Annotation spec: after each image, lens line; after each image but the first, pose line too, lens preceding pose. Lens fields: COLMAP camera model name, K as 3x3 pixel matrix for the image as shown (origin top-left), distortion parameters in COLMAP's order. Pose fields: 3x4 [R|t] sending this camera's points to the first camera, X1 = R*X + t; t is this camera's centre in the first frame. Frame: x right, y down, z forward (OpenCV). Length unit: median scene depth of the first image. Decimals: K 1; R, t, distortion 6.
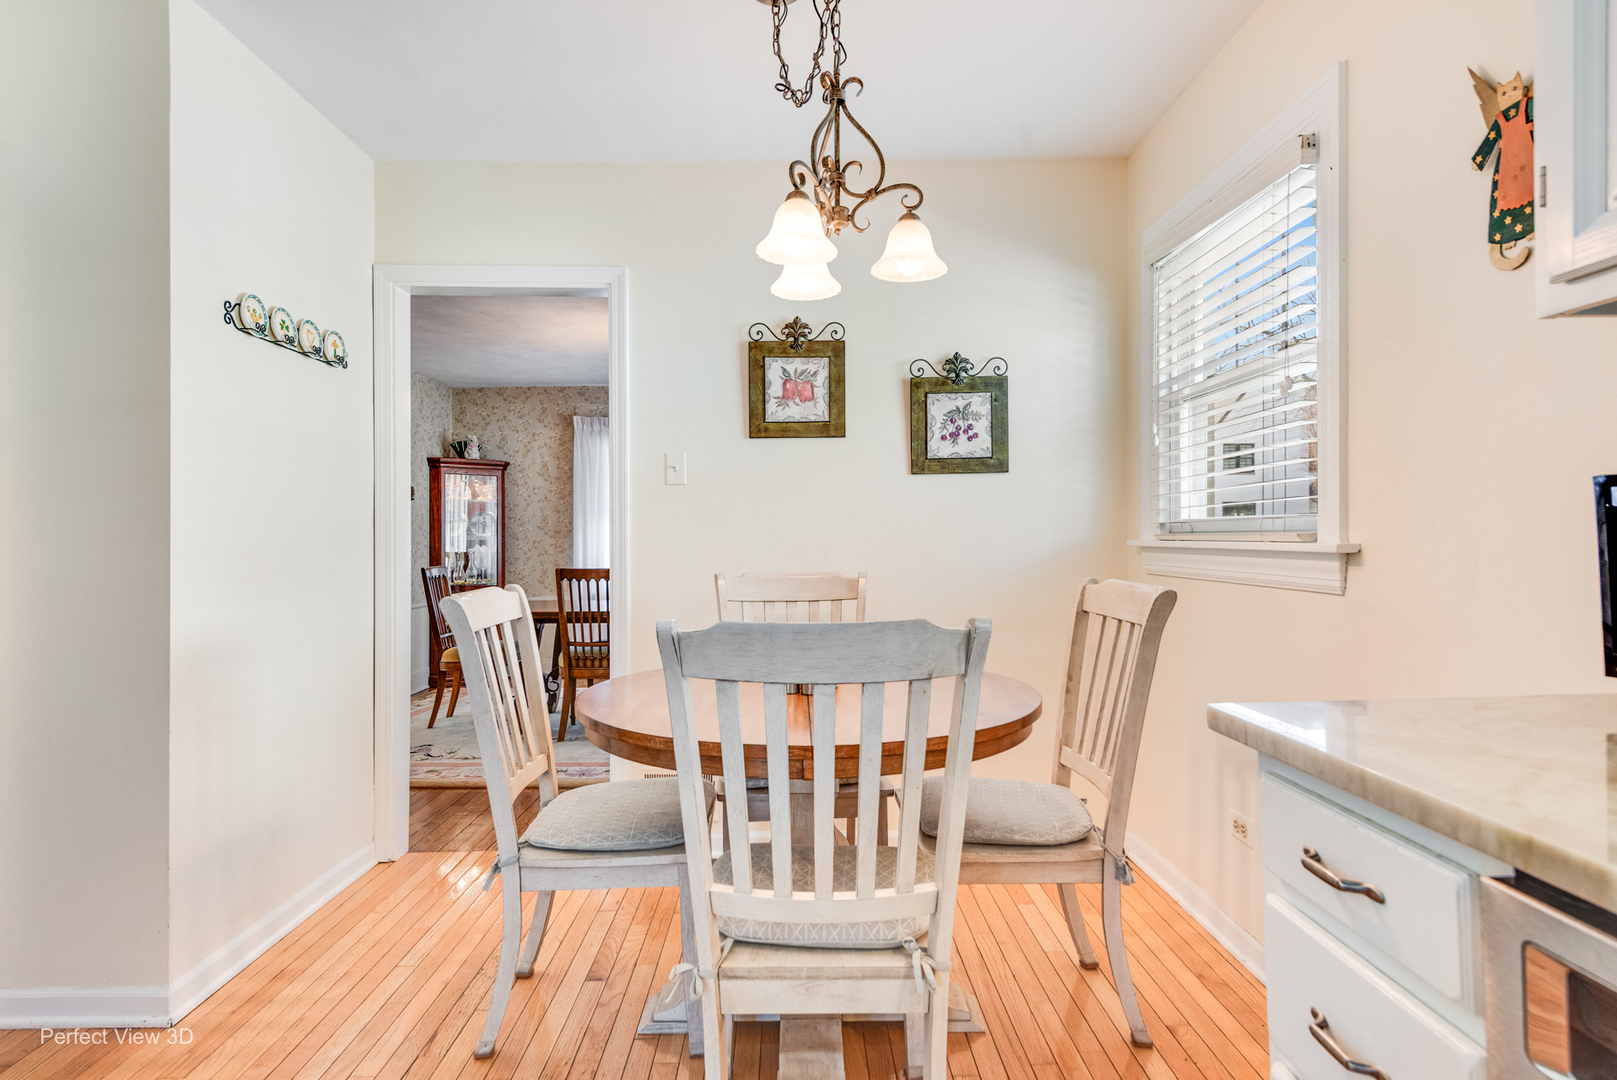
lens RADIAL K [[923.7, 0, 808.3], [0, 923.7, 539.5], [0, 0, 1]] dist [0.004014, 0.000905]
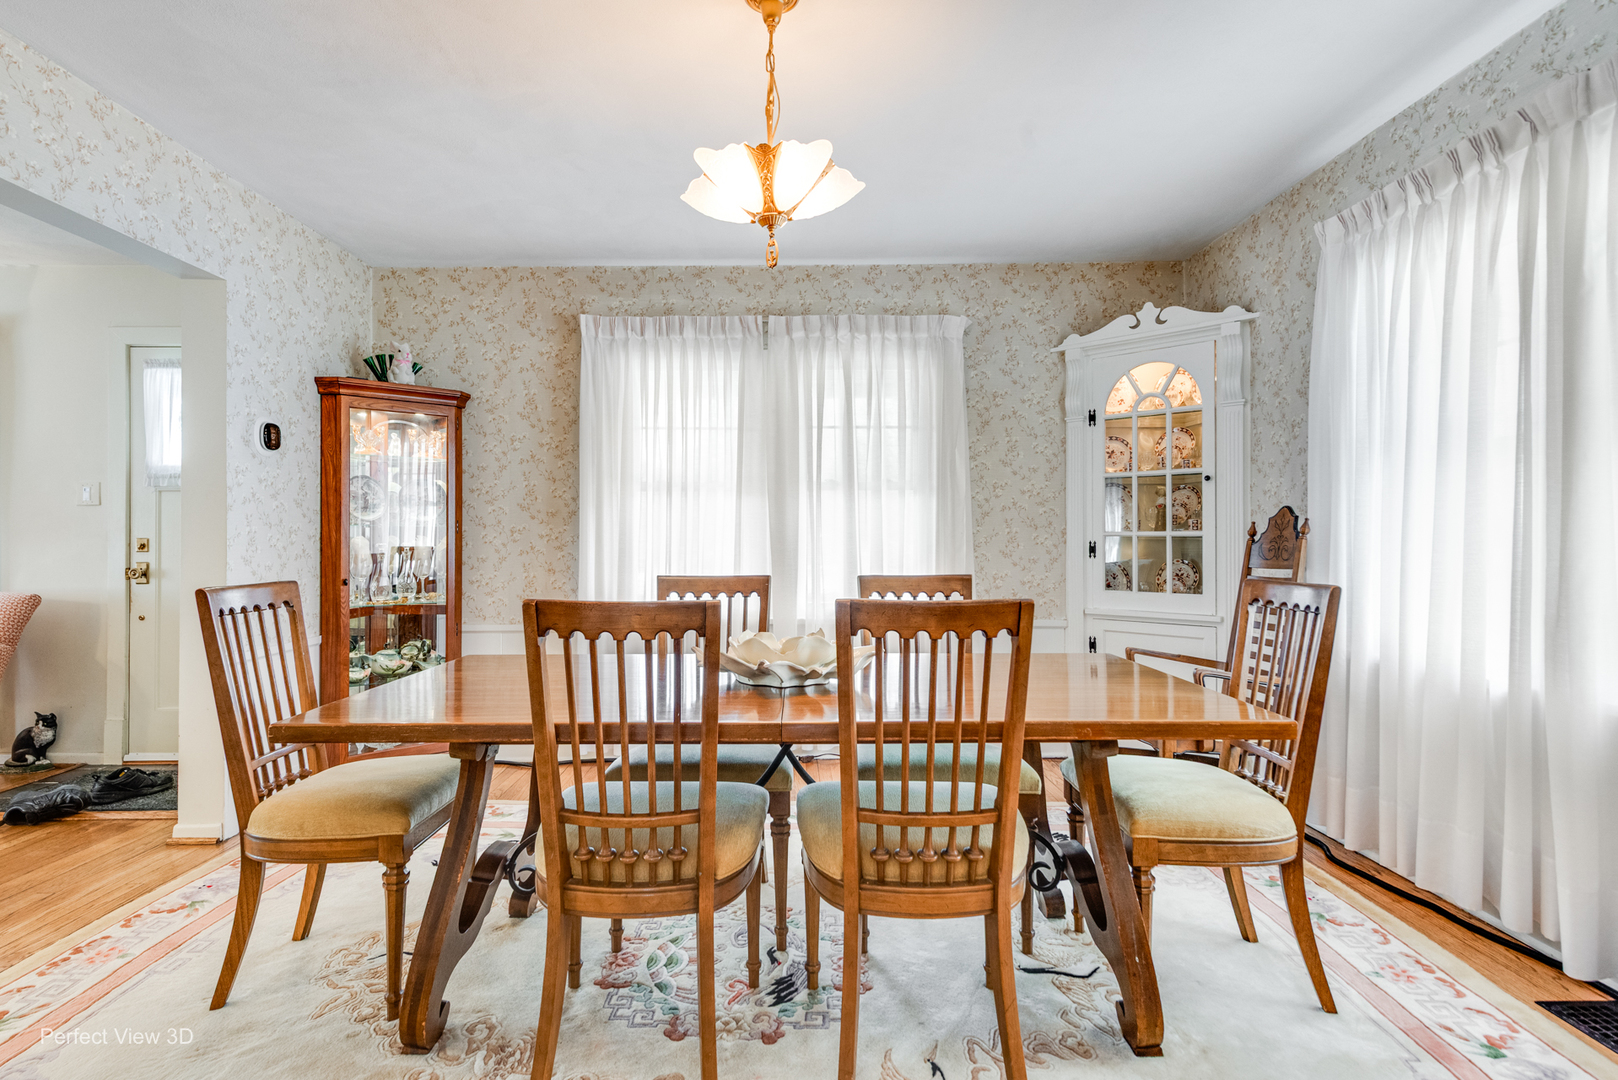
lens RADIAL K [[877.3, 0, 808.3], [0, 877.3, 538.9], [0, 0, 1]] dist [-0.004310, -0.000884]
pose [[0.999979, 0.004603, 0.004649, -0.111733], [-0.004624, 0.999979, 0.004447, 0.004162], [-0.004628, -0.004469, 0.999979, 0.444063]]
